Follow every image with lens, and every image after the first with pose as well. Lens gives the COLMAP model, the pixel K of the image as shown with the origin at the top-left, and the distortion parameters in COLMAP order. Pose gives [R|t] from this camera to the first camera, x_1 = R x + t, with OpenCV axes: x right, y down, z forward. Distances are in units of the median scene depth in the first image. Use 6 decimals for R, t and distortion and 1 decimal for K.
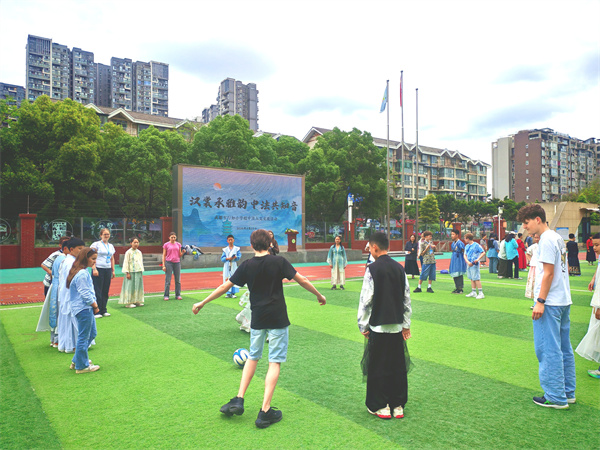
lens RADIAL K [[473.2, 0, 298.0], [0, 473.2, 225.6], [0, 0, 1]] dist [0.030300, 0.000027]
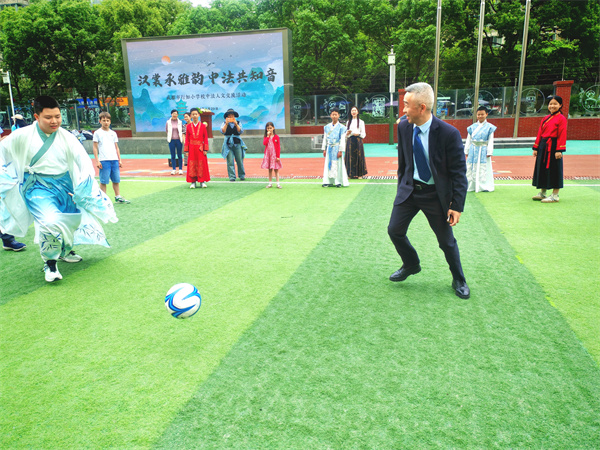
lens RADIAL K [[473.2, 0, 299.0], [0, 473.2, 227.2], [0, 0, 1]] dist [0.030300, 0.000027]
pose [[0.655551, 0.156976, -0.738655, 0.661895], [0.044775, 0.968355, 0.245529, 0.010027], [0.753822, -0.194030, 0.627778, 0.559597]]
